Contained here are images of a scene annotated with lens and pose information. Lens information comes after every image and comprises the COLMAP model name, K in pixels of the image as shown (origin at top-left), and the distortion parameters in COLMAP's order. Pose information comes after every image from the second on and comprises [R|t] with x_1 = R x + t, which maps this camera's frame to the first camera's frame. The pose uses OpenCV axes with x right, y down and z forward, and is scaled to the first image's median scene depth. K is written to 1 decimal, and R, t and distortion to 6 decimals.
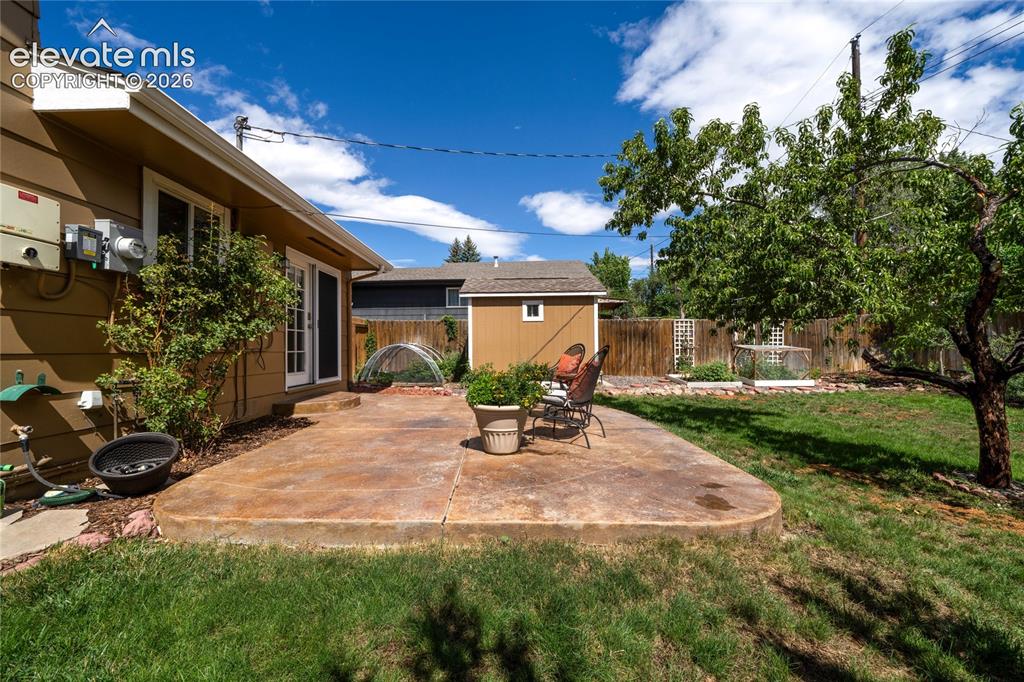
lens RADIAL K [[393.7, 0, 507.0], [0, 393.7, 342.5], [0, 0, 1]] dist [-0.013910, -0.000023]
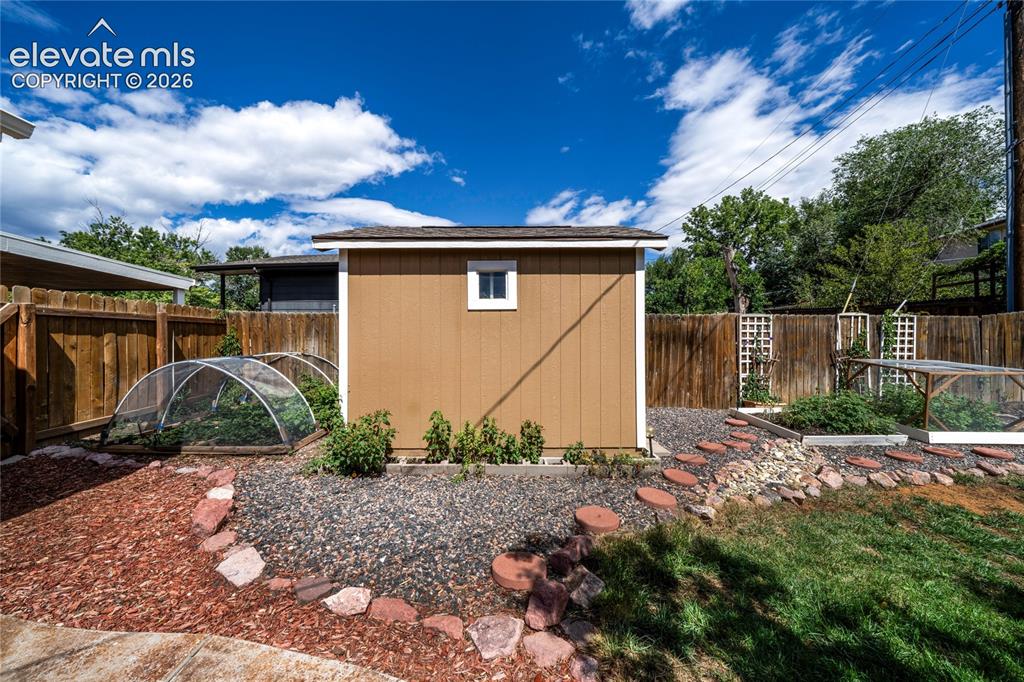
lens RADIAL K [[351.5, 0, 515.7], [0, 351.5, 344.7], [0, 0, 1]] dist [-0.001128, -0.000151]
pose [[0.998844, 0.006718, 0.047606, 0.056744], [-0.007337, 0.999891, 0.012826, -0.016745], [-0.047515, -0.013160, 0.998784, 0.480617]]
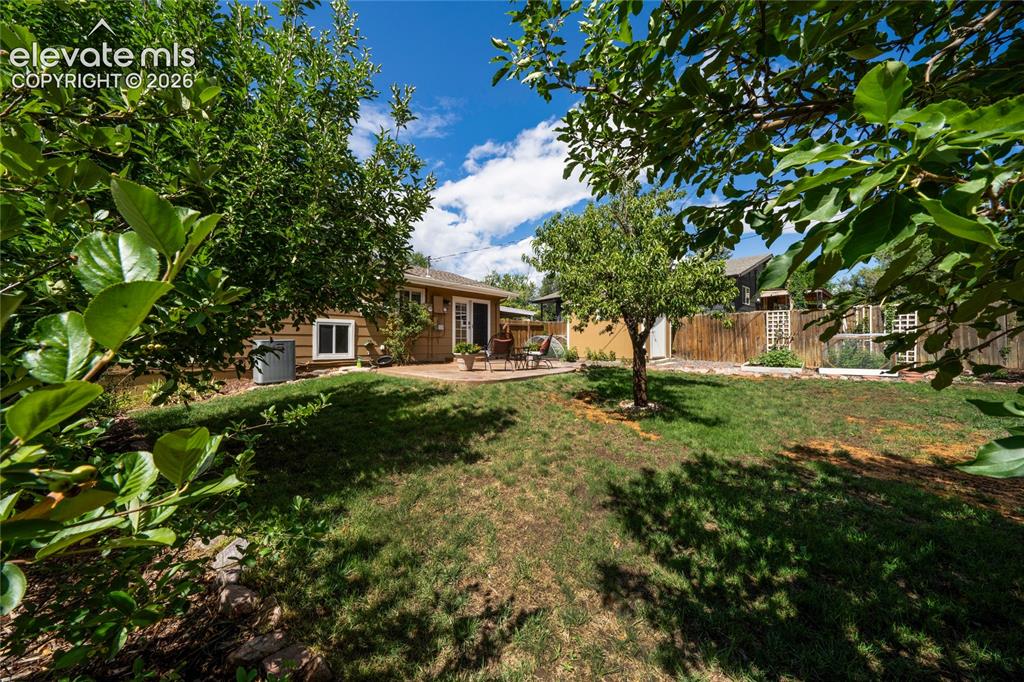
lens RADIAL K [[351.5, 0, 515.7], [0, 351.5, 344.7], [0, 0, 1]] dist [-0.001128, -0.000151]
pose [[0.756988, 0.007835, -0.653382, 0.540517], [0.004371, 0.999845, 0.017054, 0.014438], [0.653414, -0.015766, 0.756836, -0.193939]]
